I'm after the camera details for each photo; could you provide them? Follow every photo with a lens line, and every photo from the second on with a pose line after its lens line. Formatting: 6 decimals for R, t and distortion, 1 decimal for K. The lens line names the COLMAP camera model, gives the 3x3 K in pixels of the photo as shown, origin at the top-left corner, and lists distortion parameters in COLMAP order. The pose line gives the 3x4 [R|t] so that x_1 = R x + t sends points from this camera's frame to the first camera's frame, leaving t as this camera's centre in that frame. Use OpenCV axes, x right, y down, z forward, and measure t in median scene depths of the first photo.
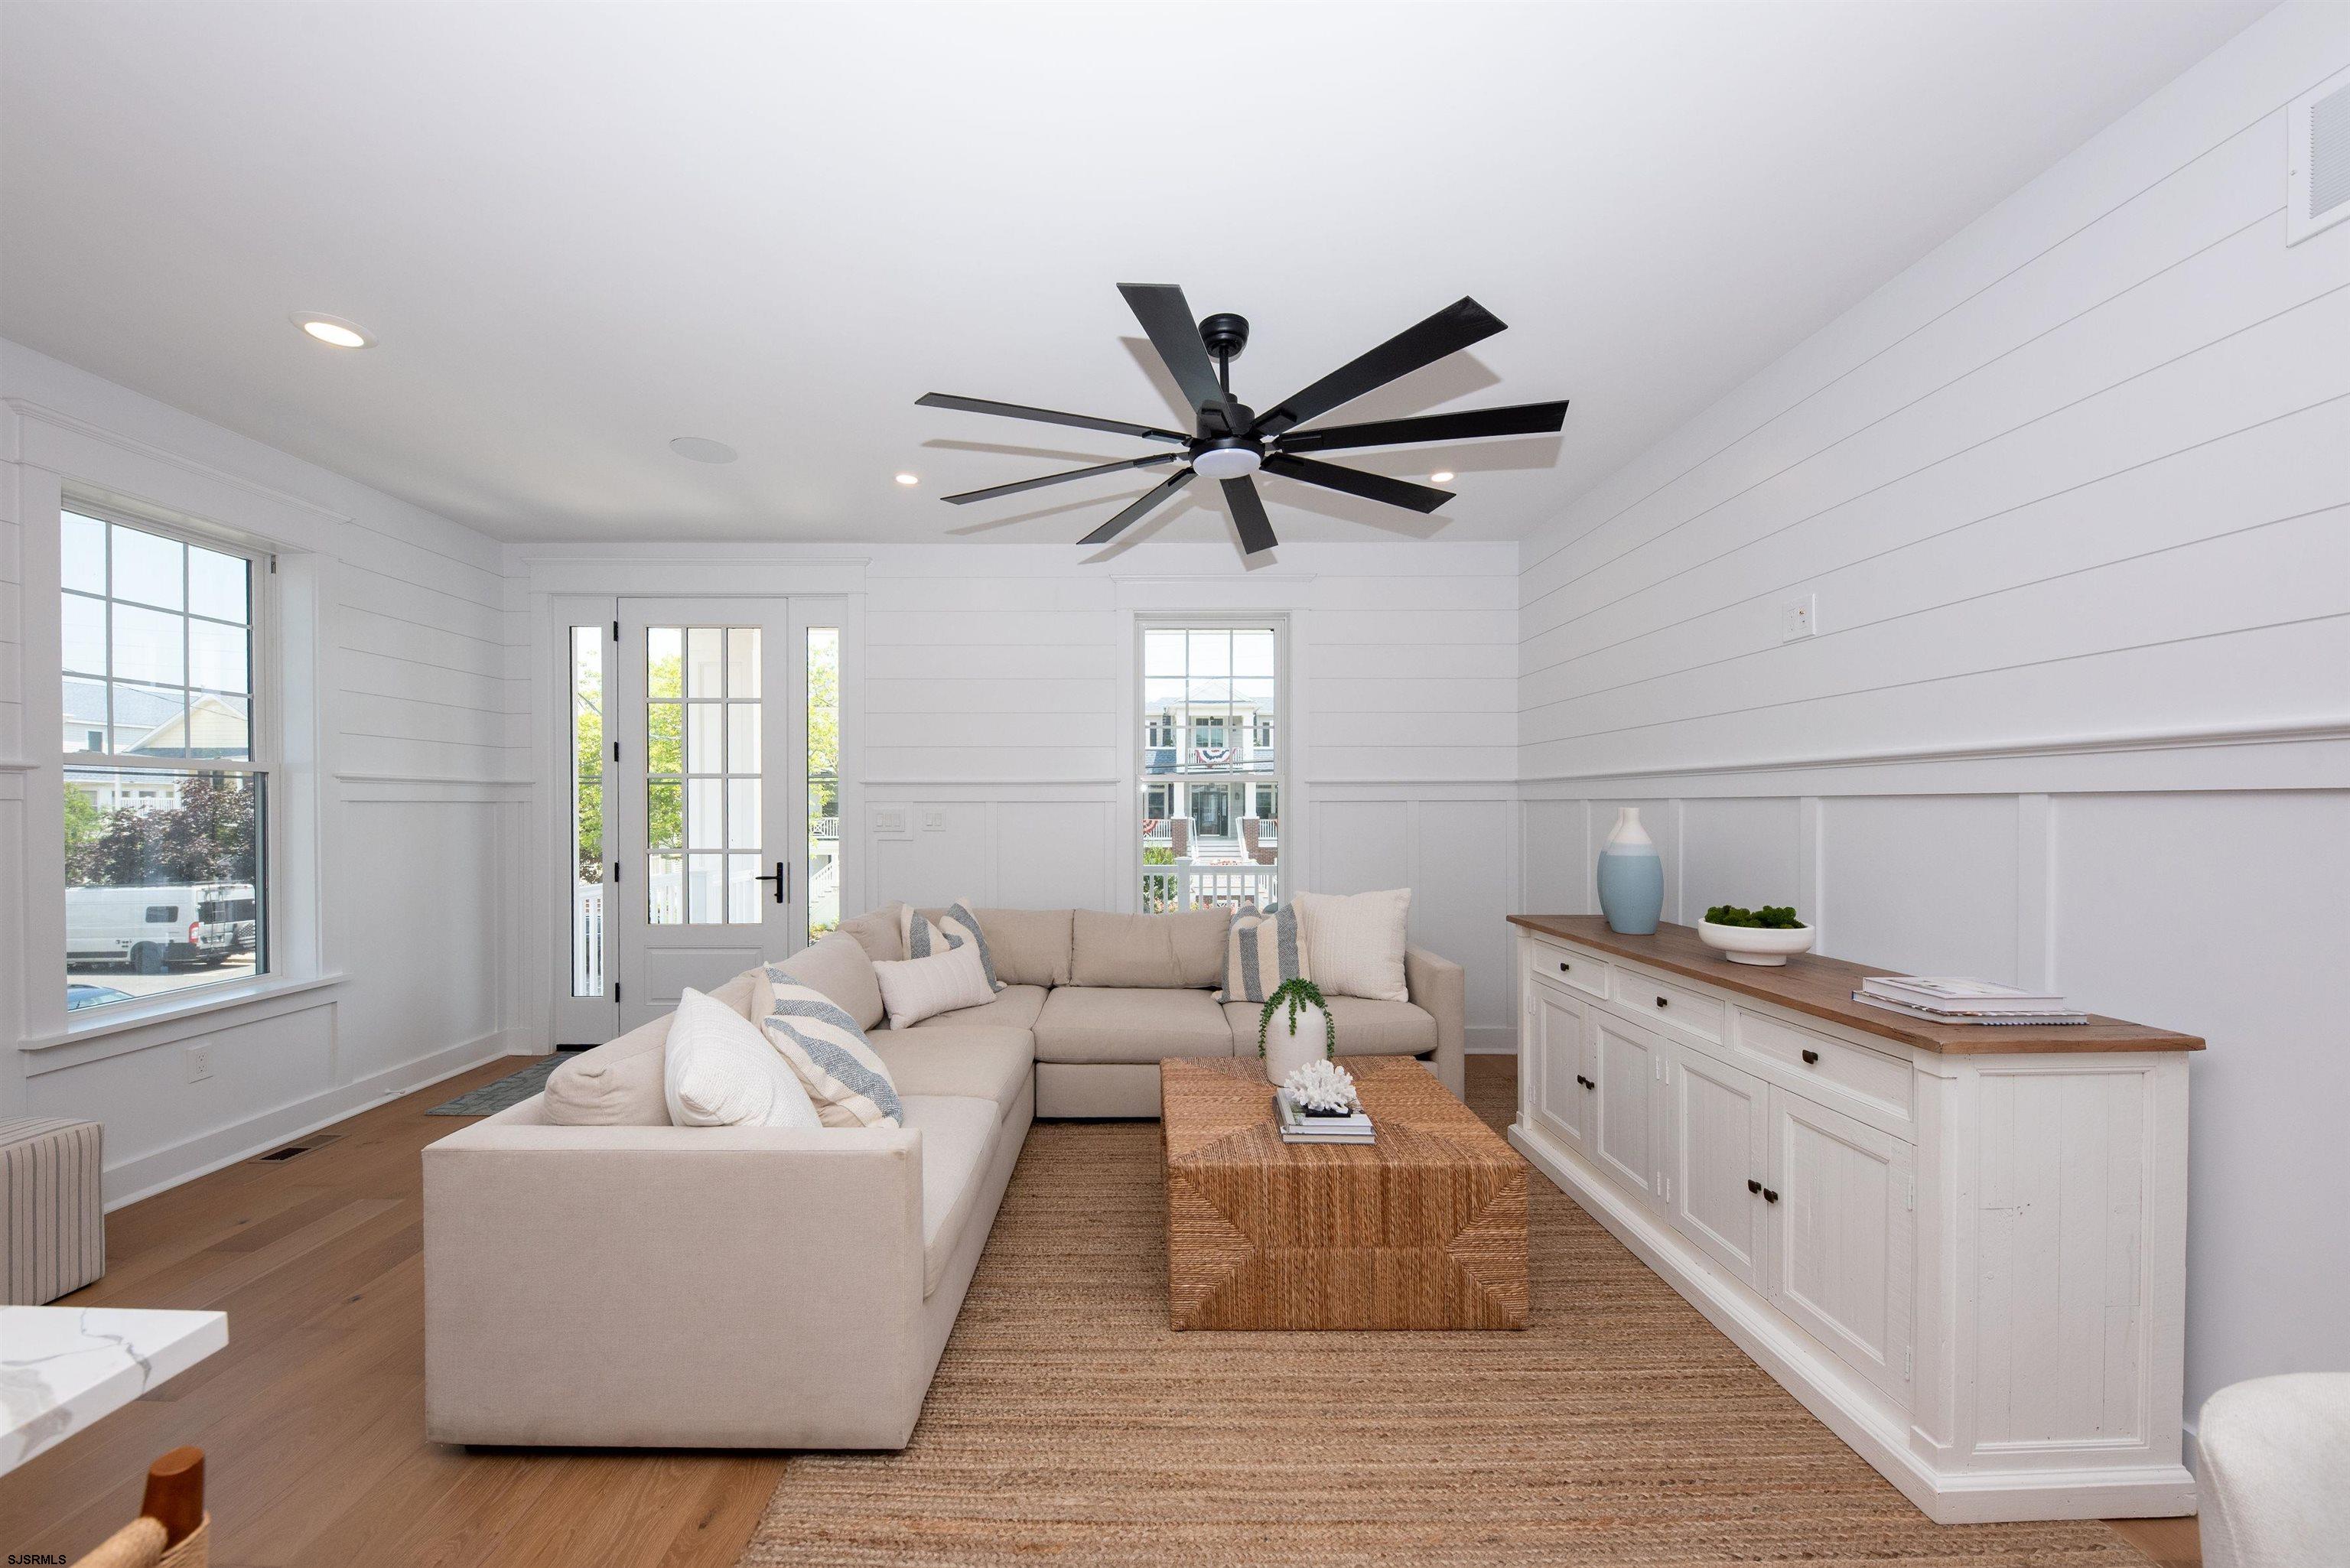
lens RADIAL K [[867.7, 0, 1152.4], [0, 867.7, 765.3], [0, 0, 1]] dist [-0.006776, -0.000477]
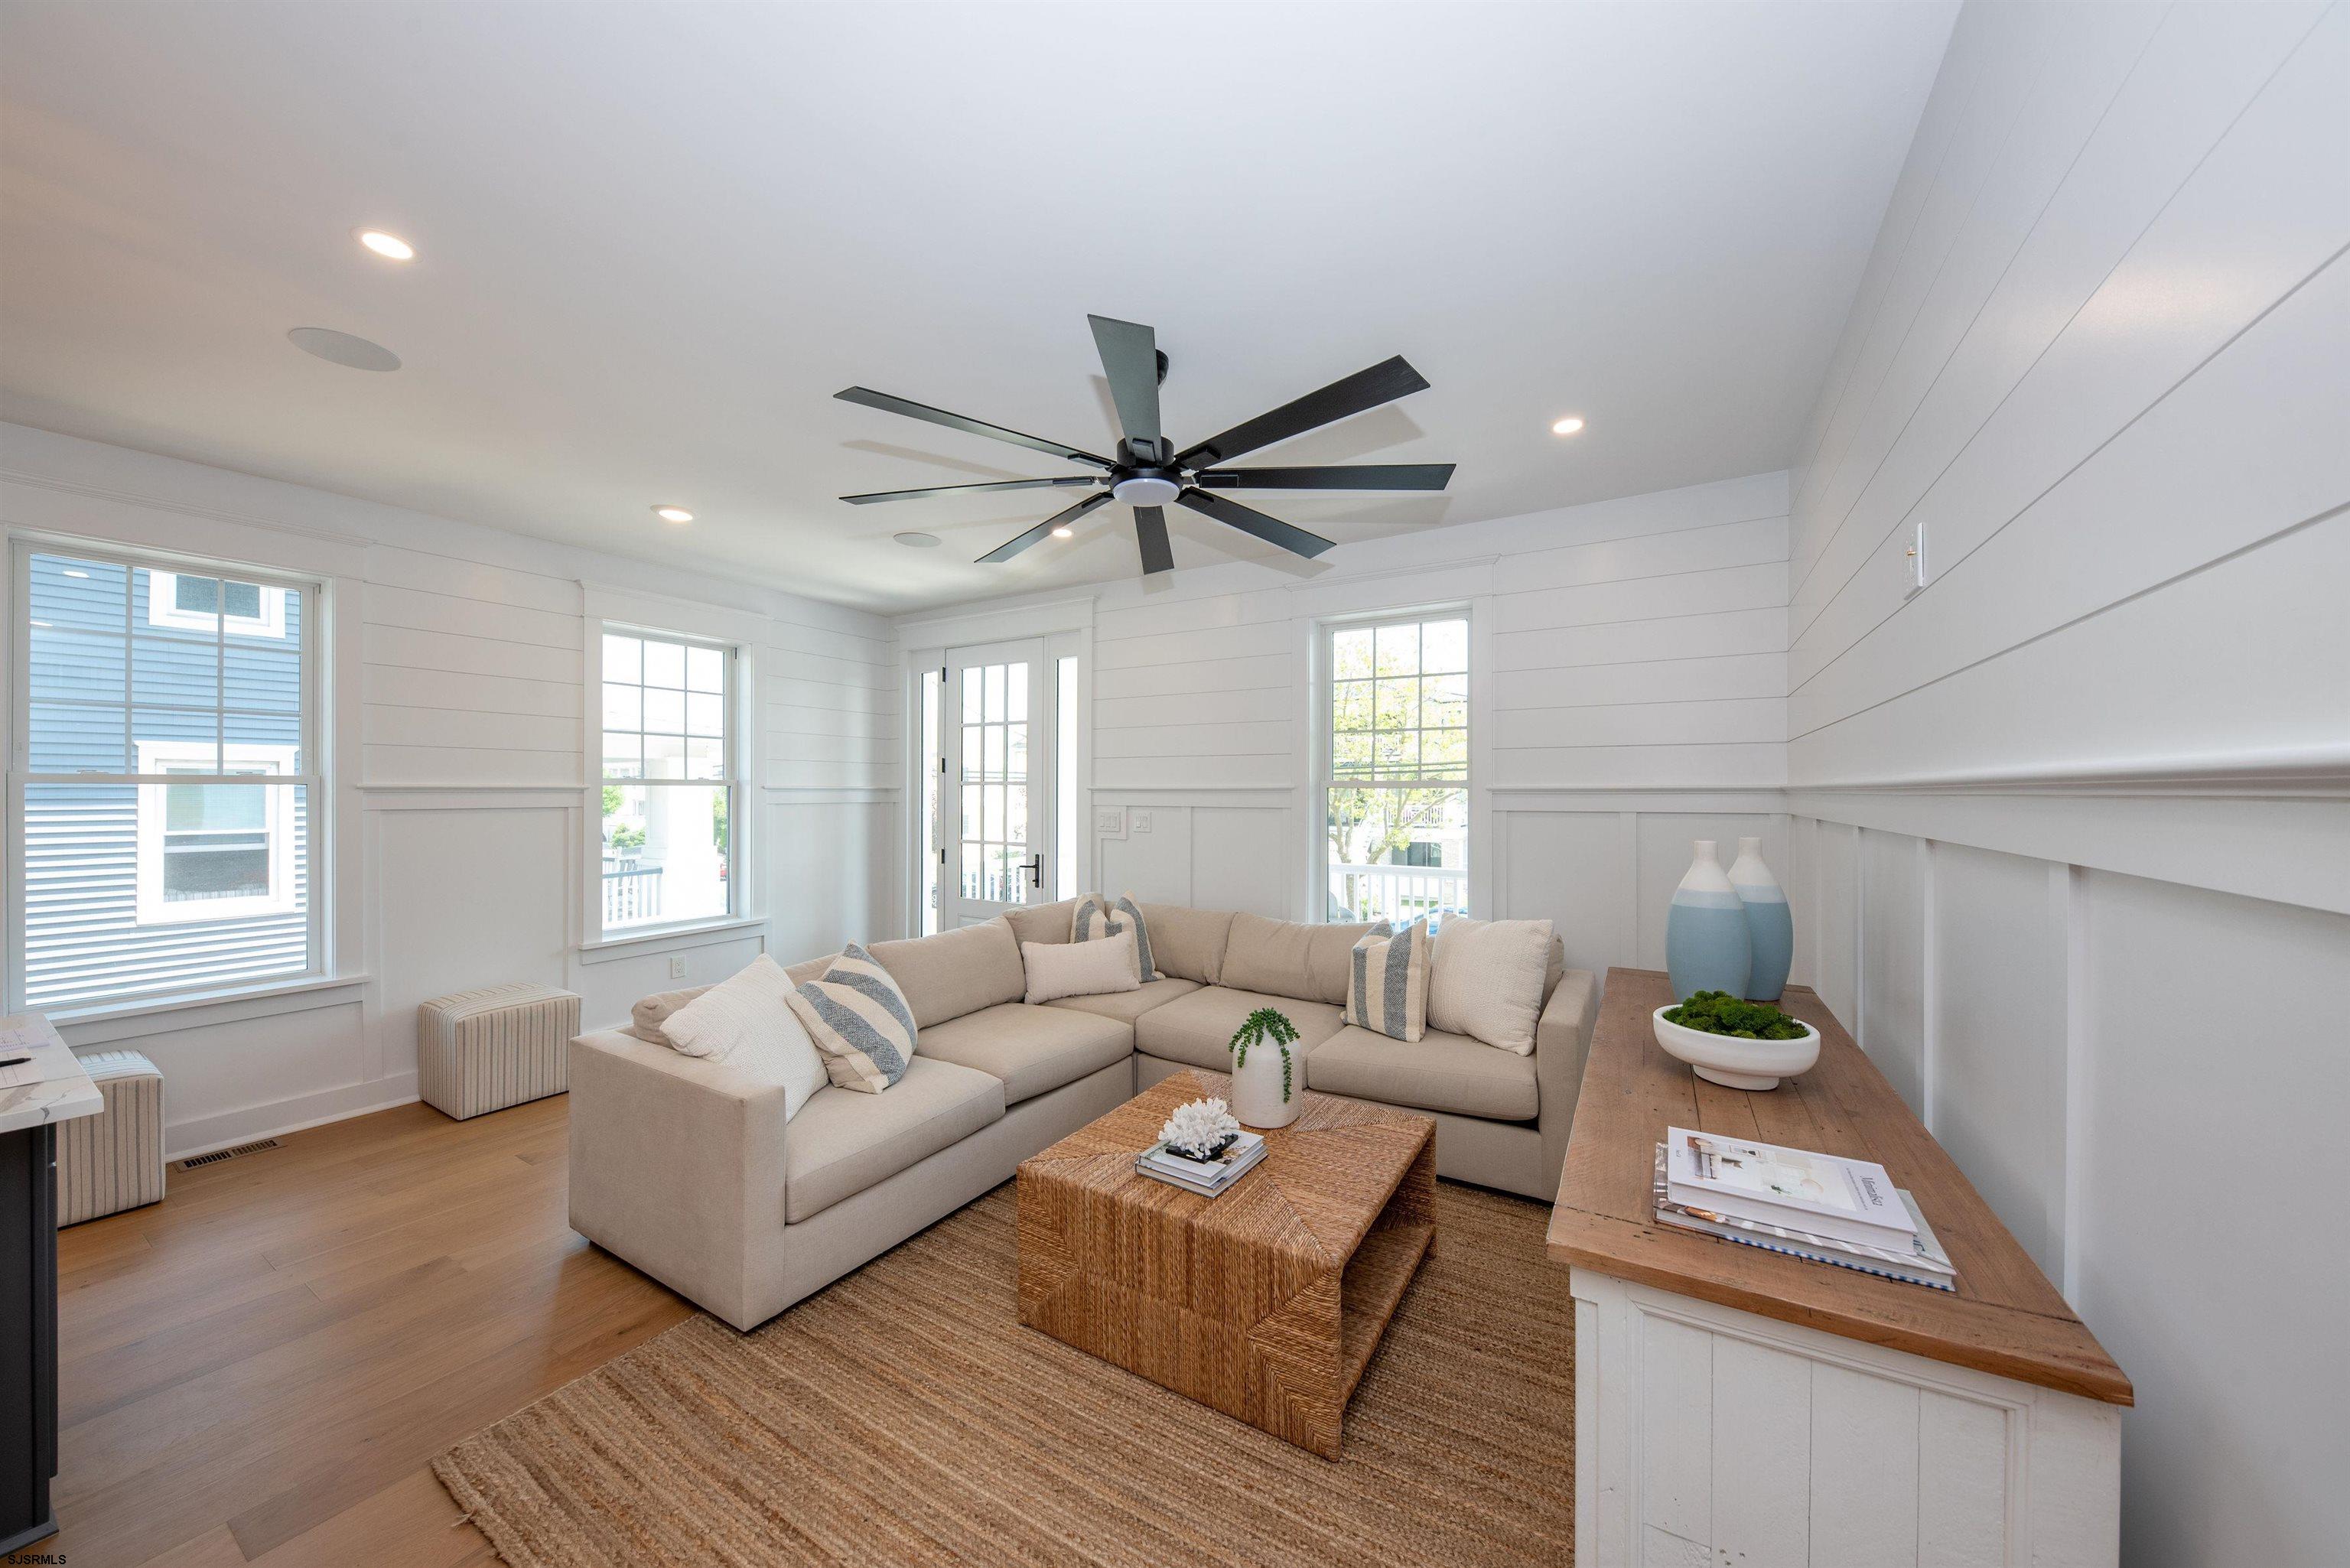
lens RADIAL K [[822.3, 0, 1158.9], [0, 822.3, 746.0], [0, 0, 1]] dist [-0.006407, -0.002029]
pose [[0.851898, -0.026329, -0.523045, 0.642065], [0.022103, 0.999653, -0.014319, -0.039480], [0.523241, 0.000638, 0.852185, 0.197411]]
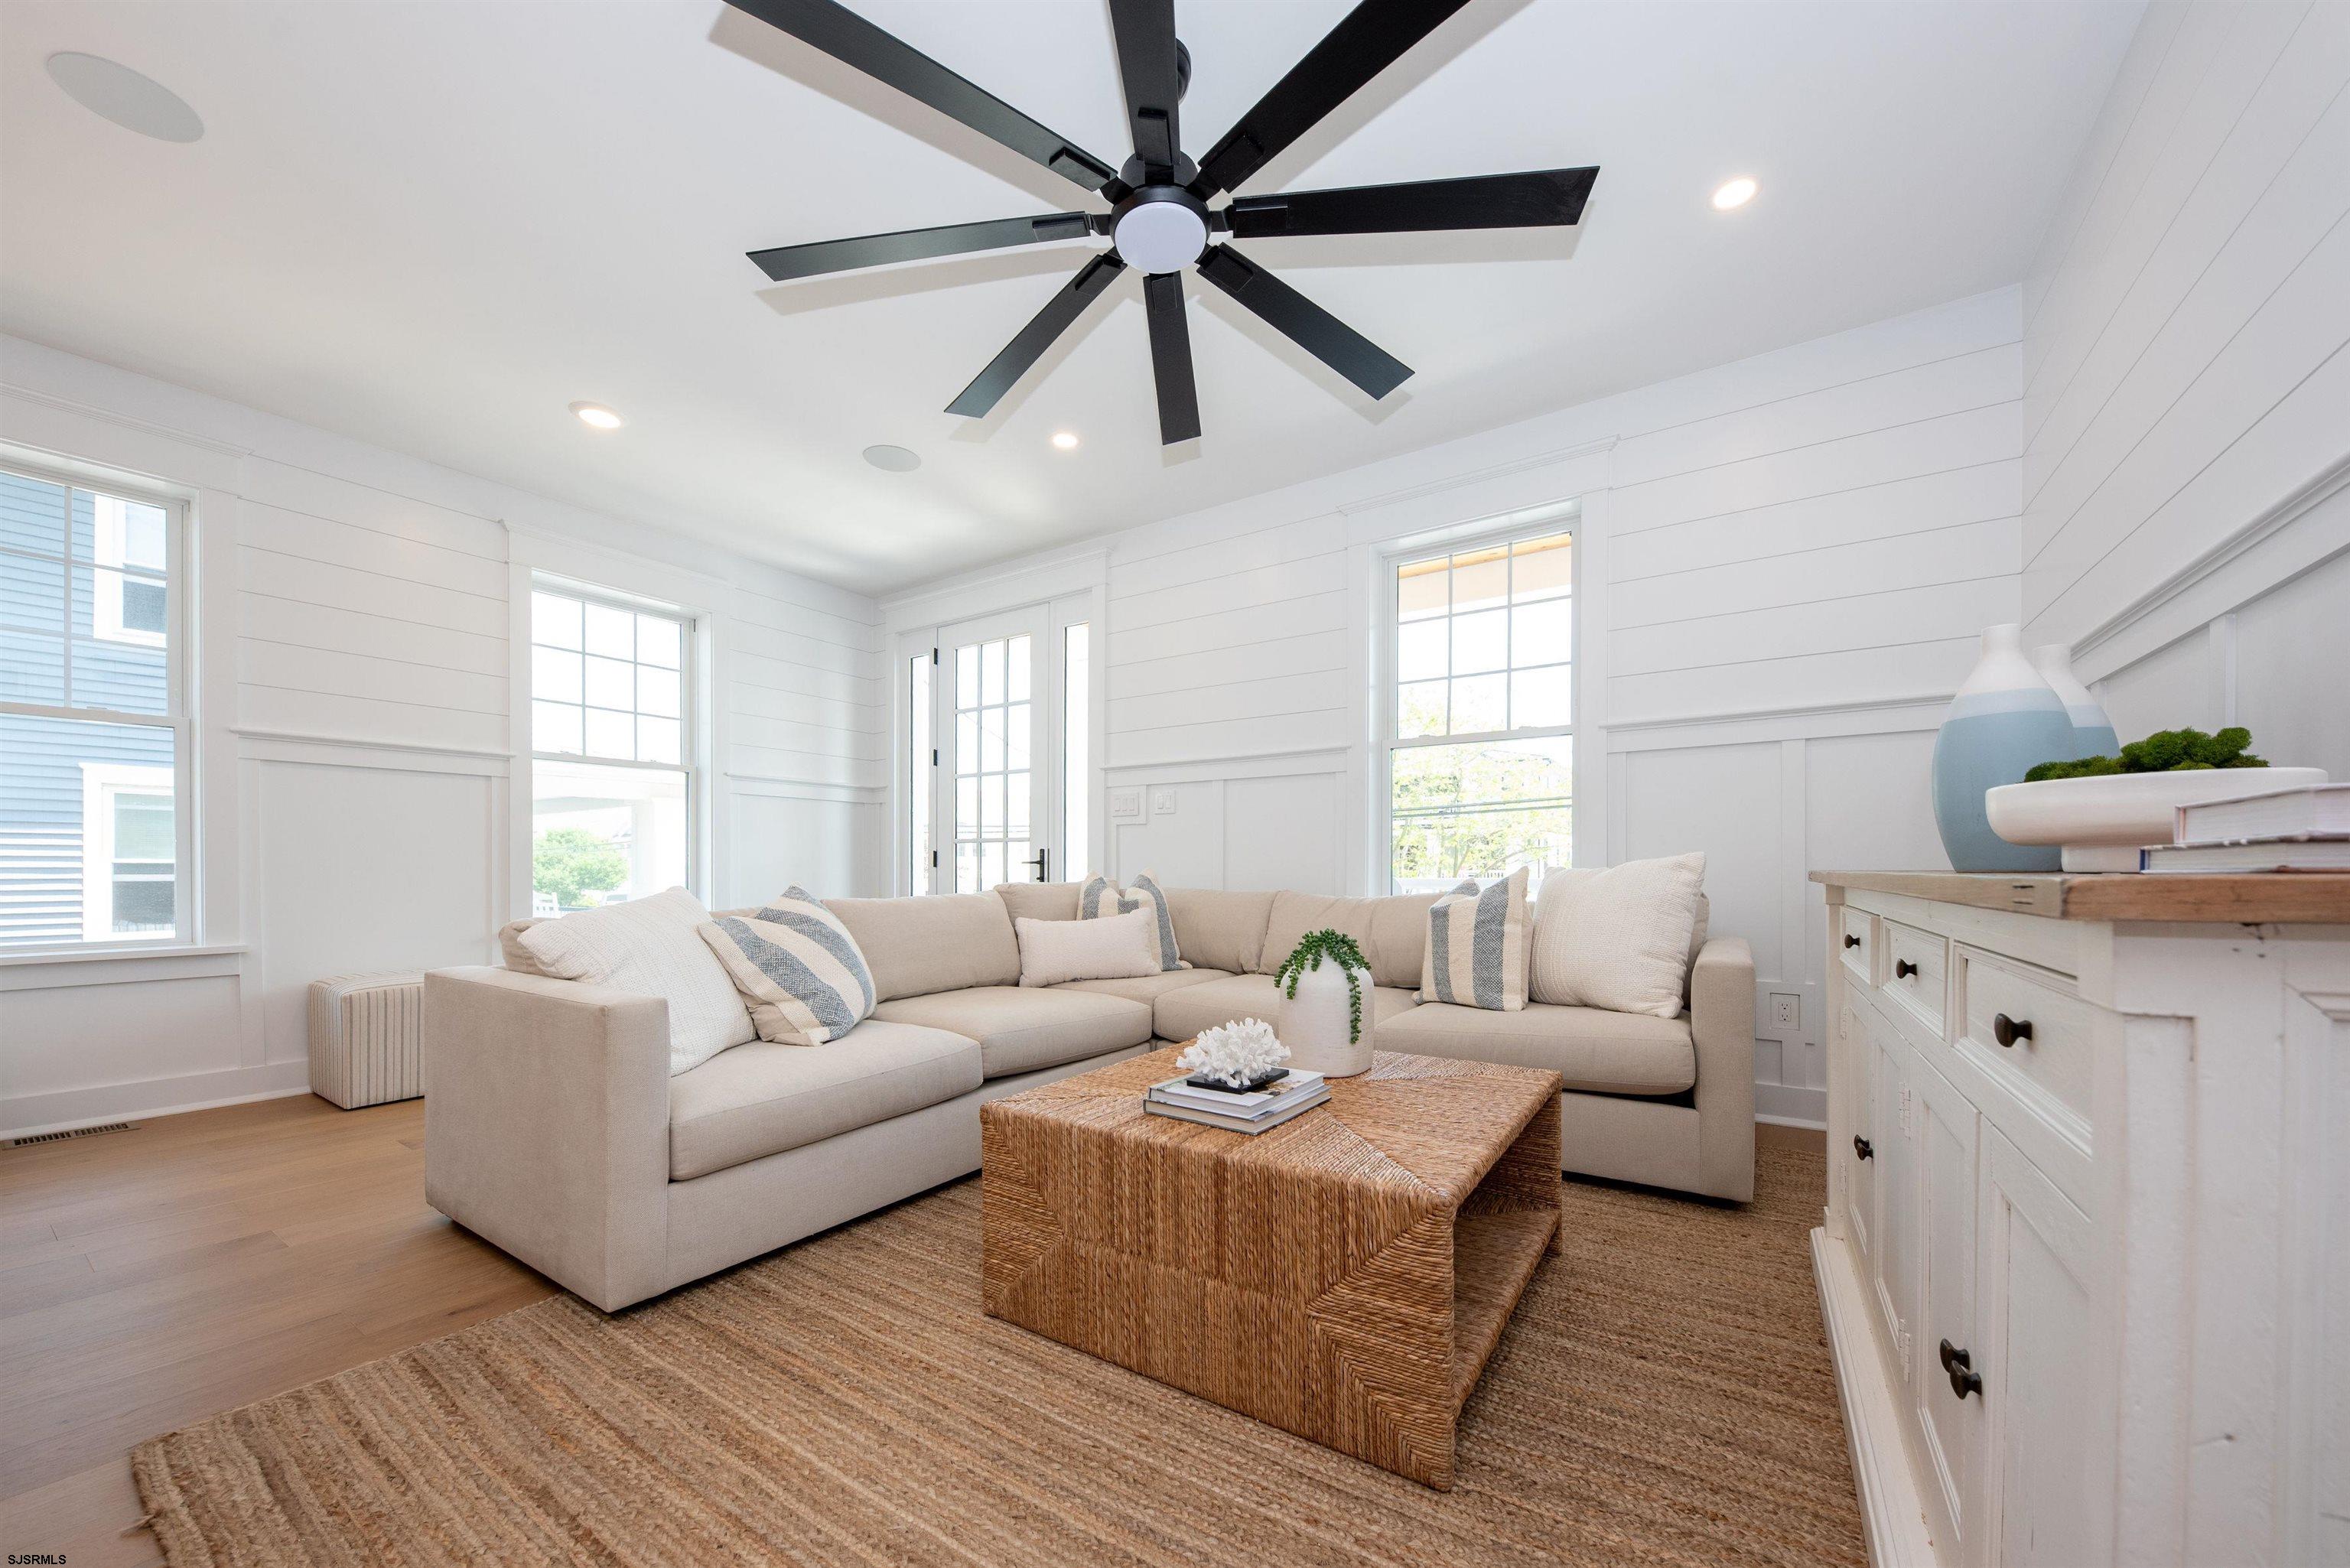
lens RADIAL K [[878.2, 0, 1148.1], [0, 878.2, 870.4], [0, 0, 1]] dist [-0.008549, -0.001752]
pose [[0.825352, -0.003924, -0.564605, 0.526796], [0.027389, 0.999077, 0.033094, 0.203044], [0.563954, -0.042778, 0.824698, 0.396252]]
